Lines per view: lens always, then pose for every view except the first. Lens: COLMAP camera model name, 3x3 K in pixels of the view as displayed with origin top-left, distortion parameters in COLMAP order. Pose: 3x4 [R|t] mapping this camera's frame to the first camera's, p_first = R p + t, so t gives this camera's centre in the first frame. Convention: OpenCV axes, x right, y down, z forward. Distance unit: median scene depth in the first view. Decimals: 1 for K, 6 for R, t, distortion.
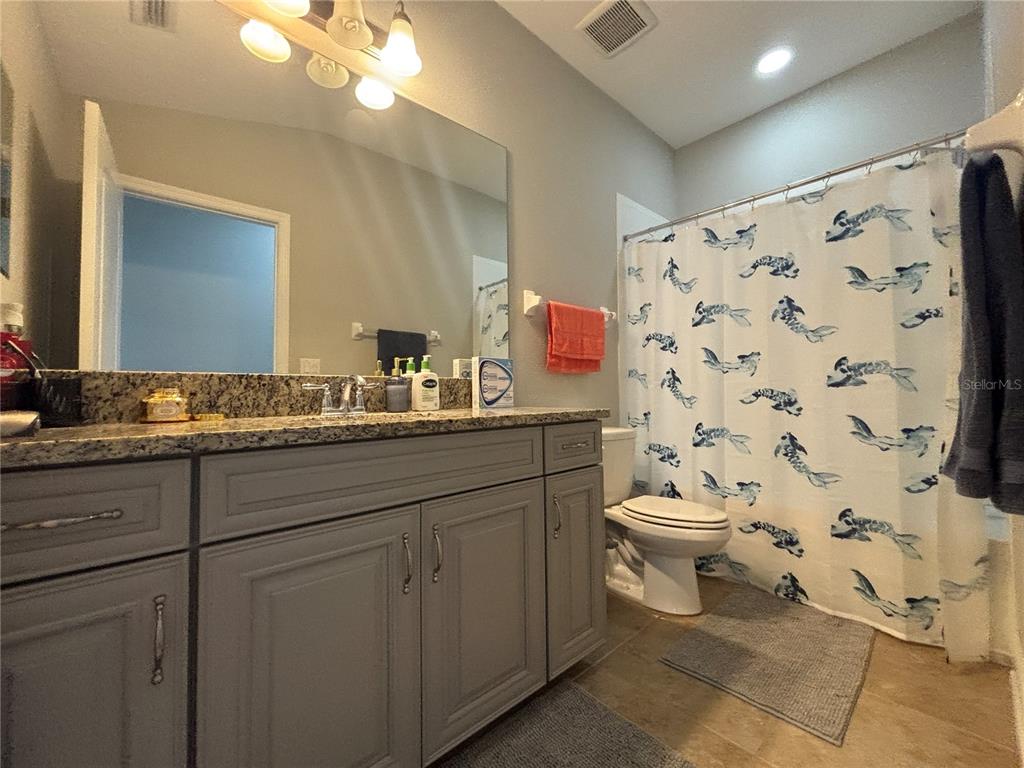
lens RADIAL K [[411.7, 0, 511.2], [0, 411.7, 381.9], [0, 0, 1]] dist [0.002237, -0.000048]
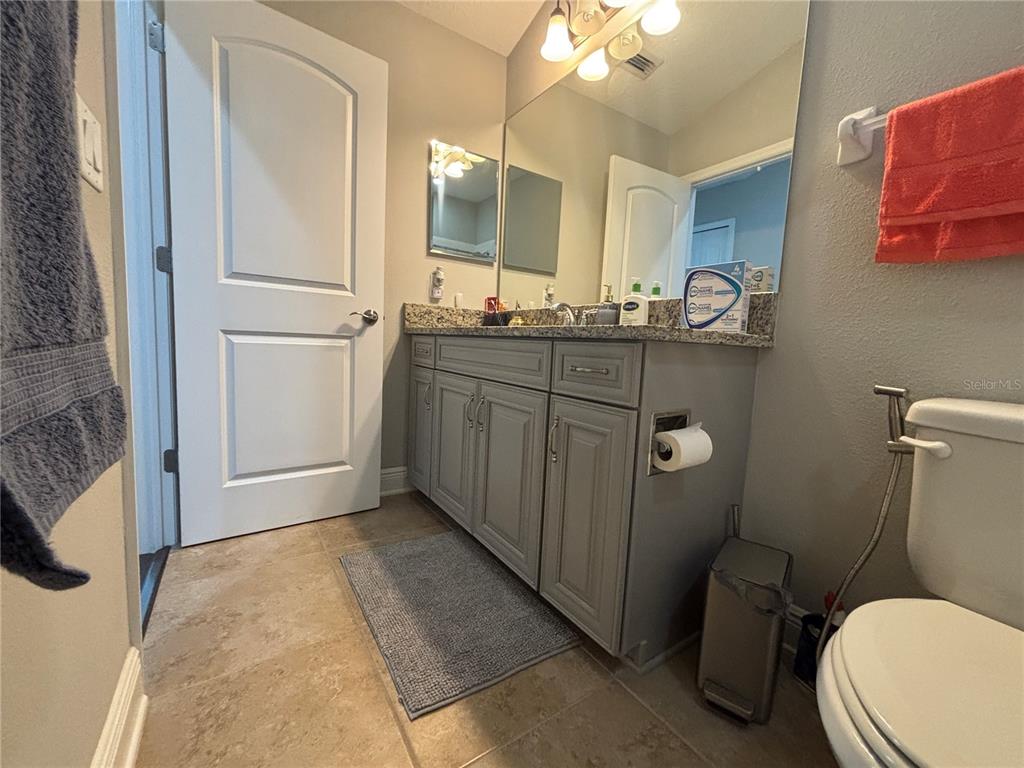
lens RADIAL K [[405.7, 0, 509.9], [0, 405.7, 380.2], [0, 0, 1]] dist [-0.000844, -0.000138]
pose [[-0.138777, 0.102126, -0.985044, 0.755007], [-0.011049, 0.994447, 0.104657, 0.075034], [0.990262, 0.025408, -0.136878, 0.770605]]
